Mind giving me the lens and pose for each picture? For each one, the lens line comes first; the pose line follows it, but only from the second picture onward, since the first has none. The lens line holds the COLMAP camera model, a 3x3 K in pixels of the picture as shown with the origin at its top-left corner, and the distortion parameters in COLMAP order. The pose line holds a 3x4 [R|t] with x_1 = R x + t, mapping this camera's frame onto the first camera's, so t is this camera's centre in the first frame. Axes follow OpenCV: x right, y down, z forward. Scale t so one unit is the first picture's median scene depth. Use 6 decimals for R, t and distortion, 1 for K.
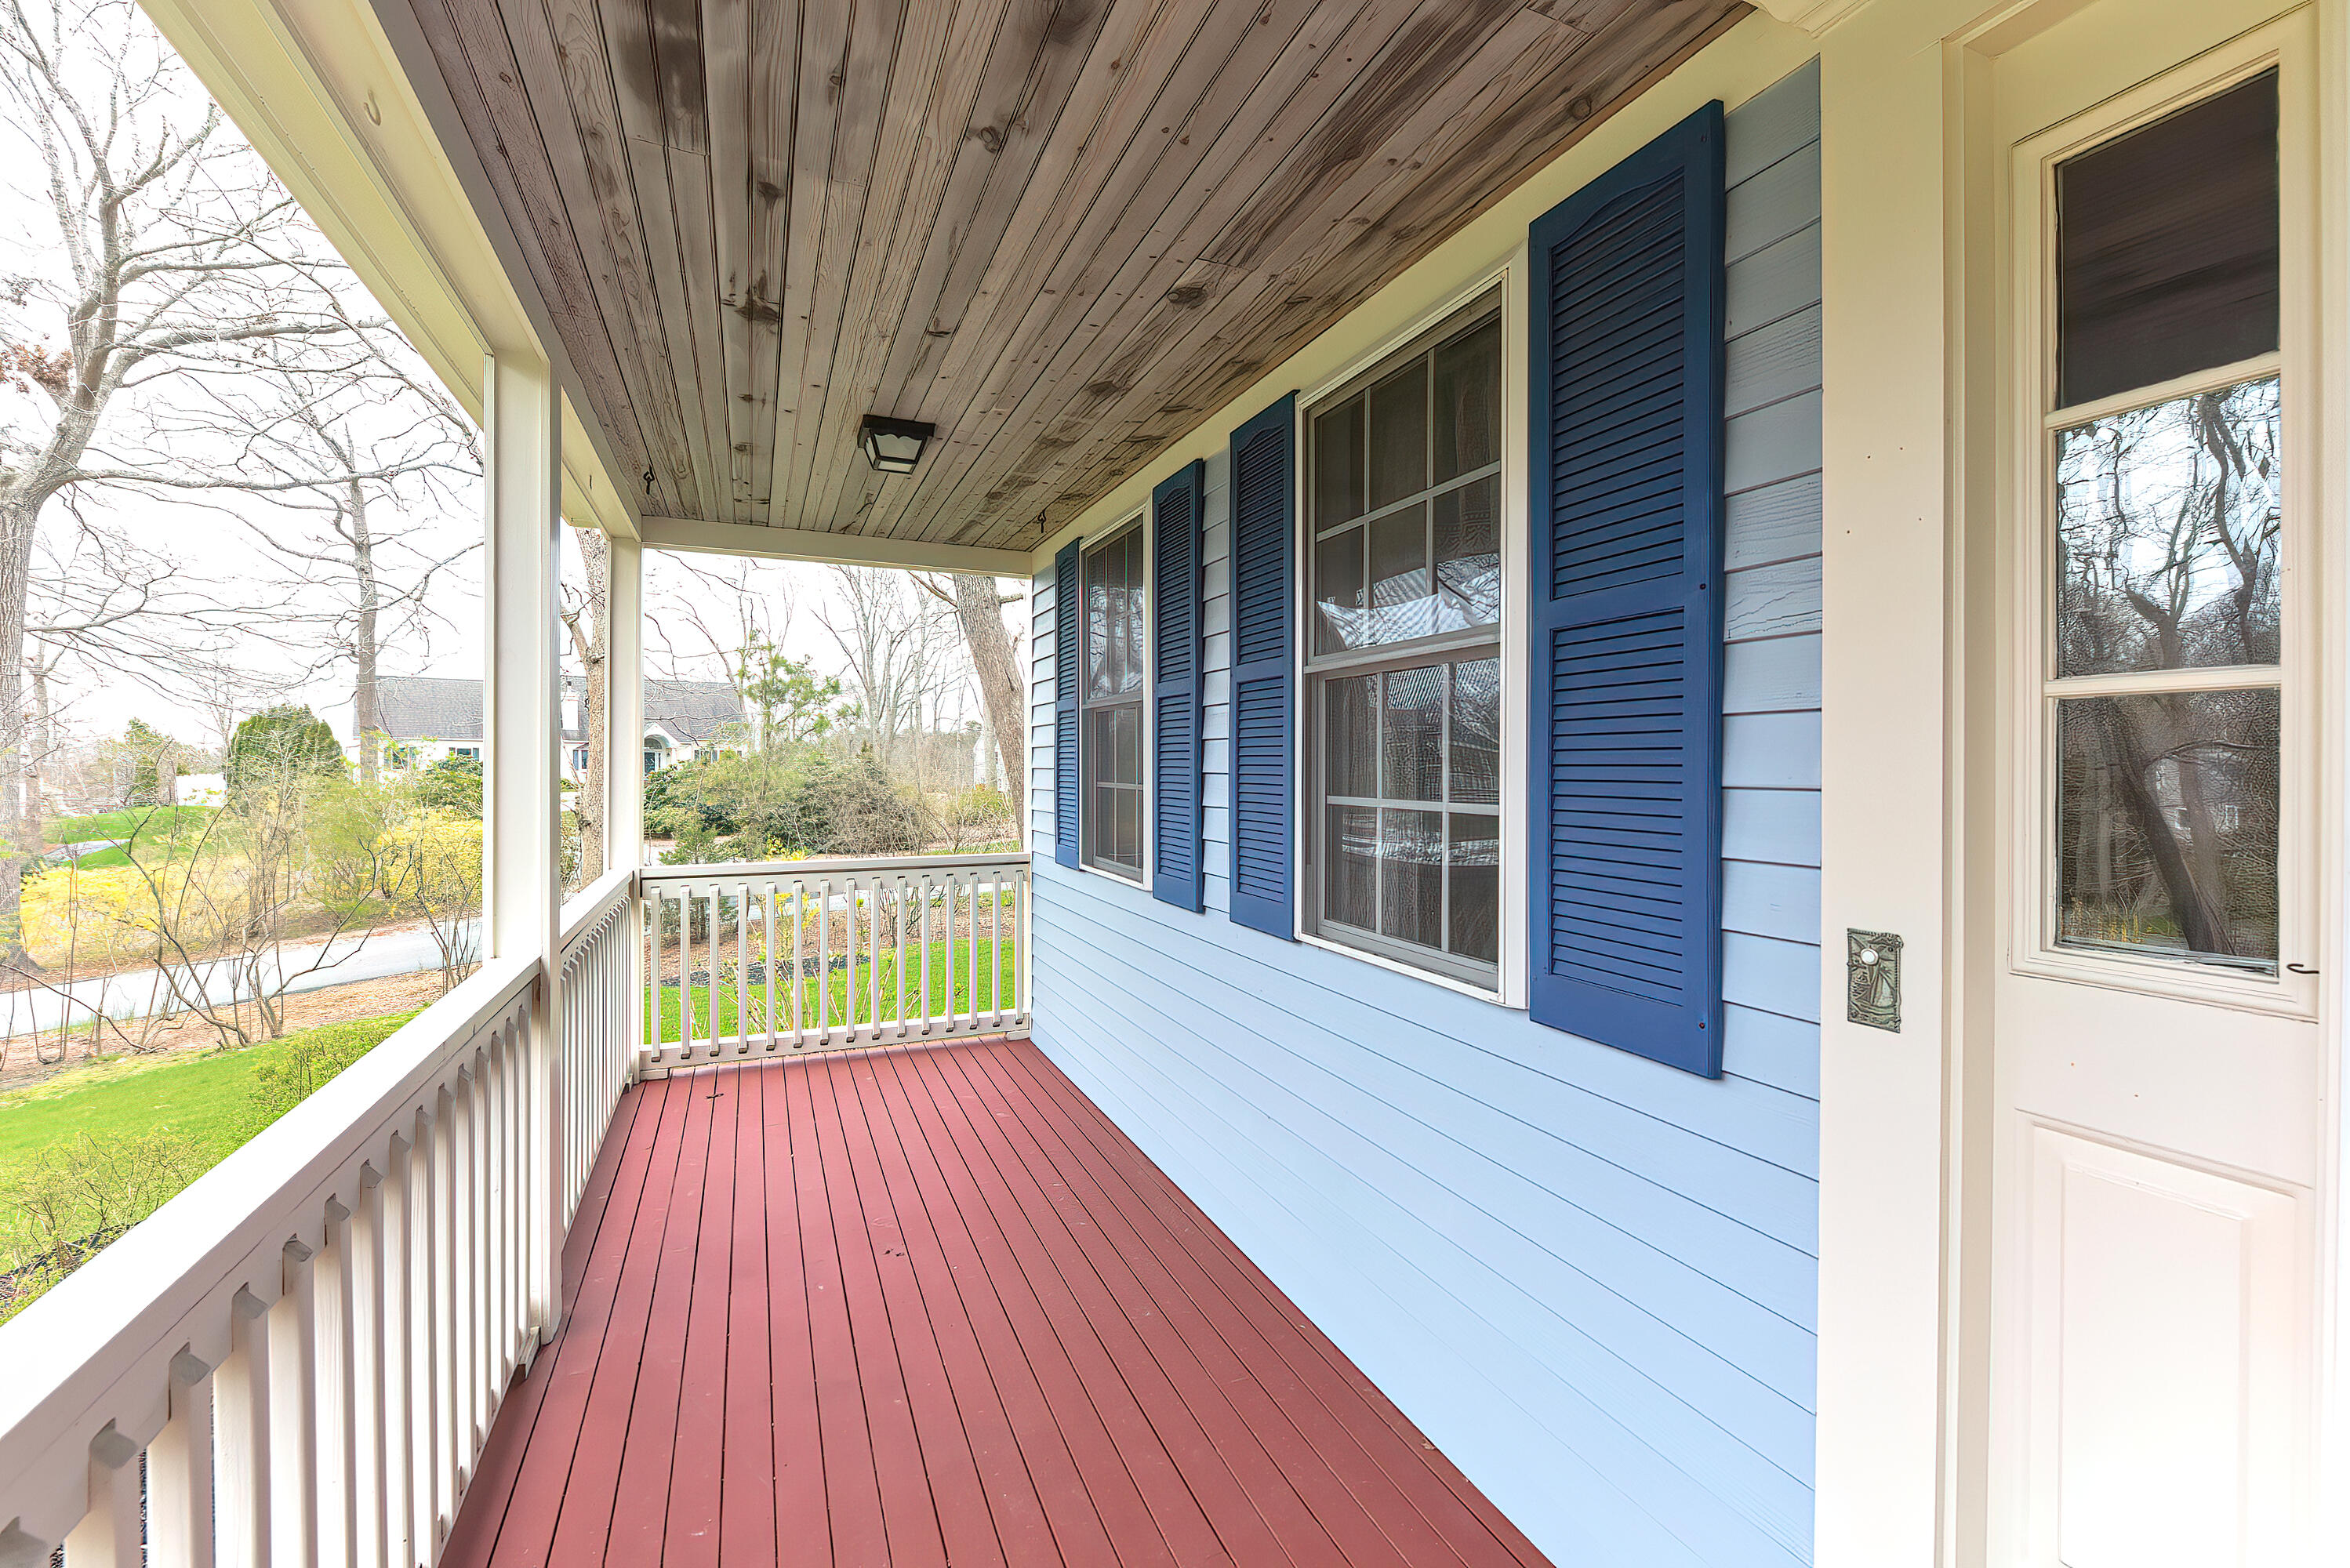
lens RADIAL K [[973.6, 0, 1180.5], [0, 973.6, 766.2], [0, 0, 1]] dist [-0.002614, -0.000508]
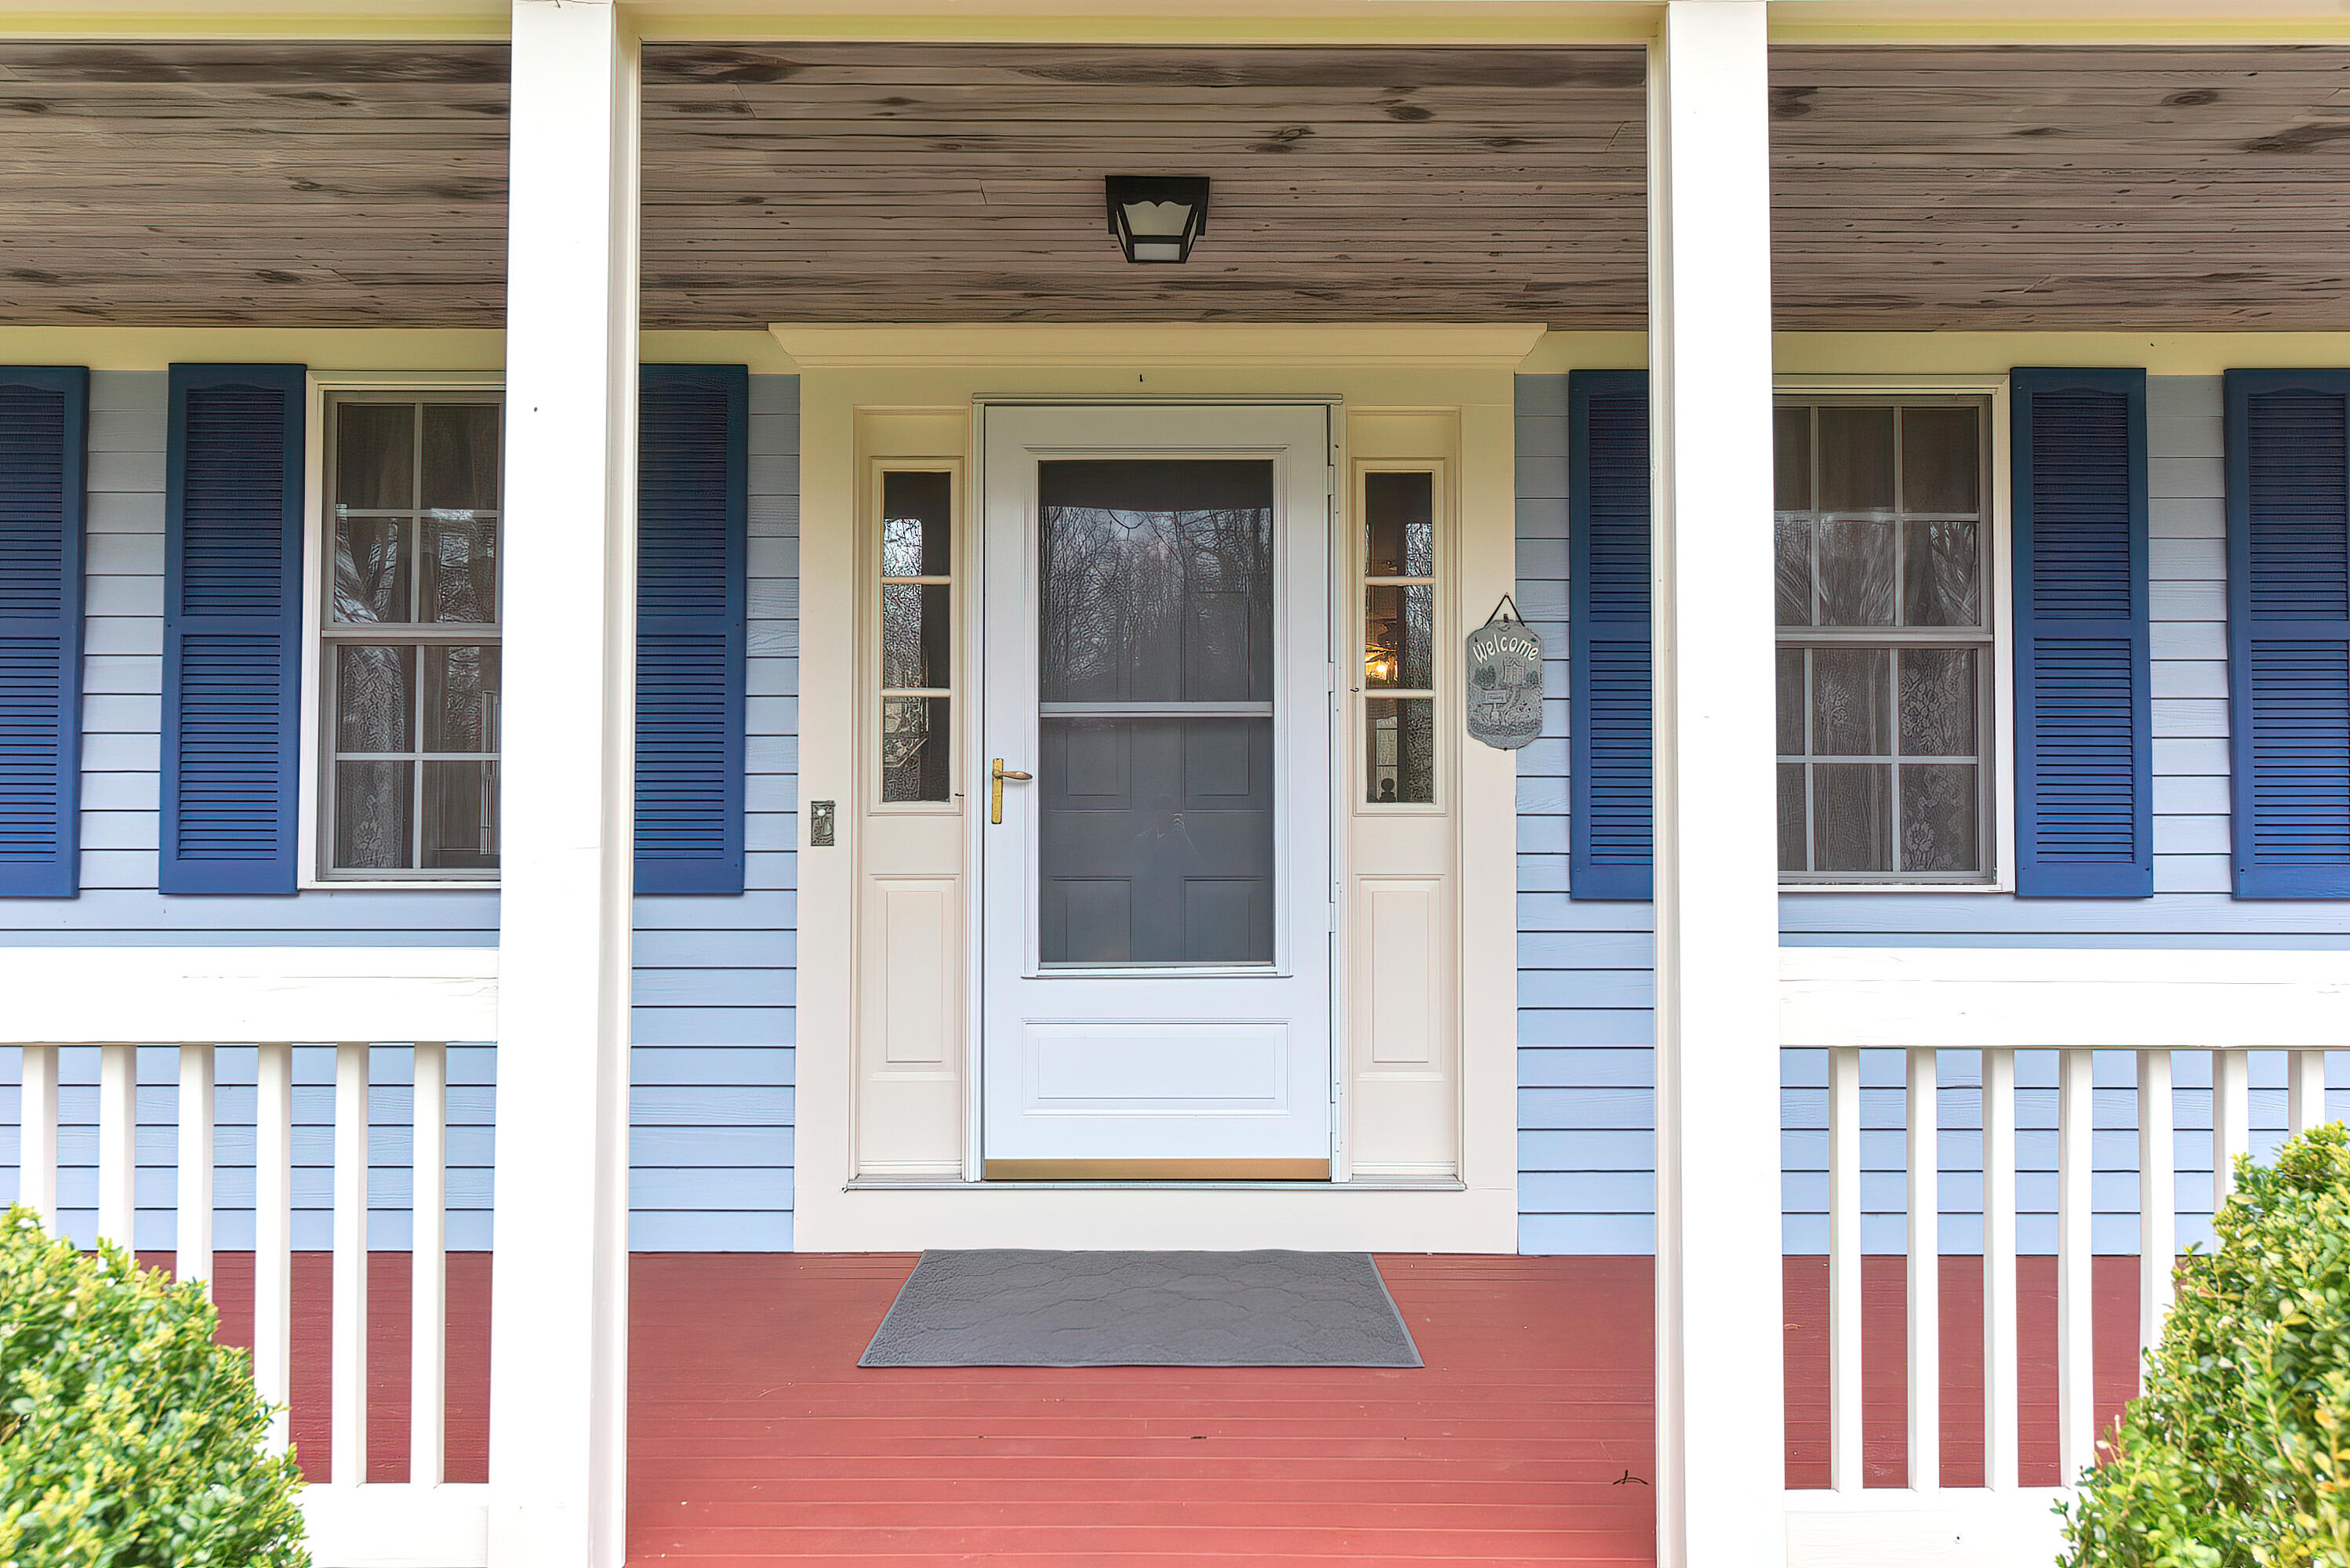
lens RADIAL K [[1619.0, 0, 1175.0], [0, 1619.0, 784.0], [0, 0, 1]] dist [-0.000405, 0.000191]
pose [[0.405707, 0.025061, 0.913660, -1.980518], [0.001988, 0.999597, -0.028301, 0.210625], [-0.914001, 0.013298, 0.405493, -1.020609]]
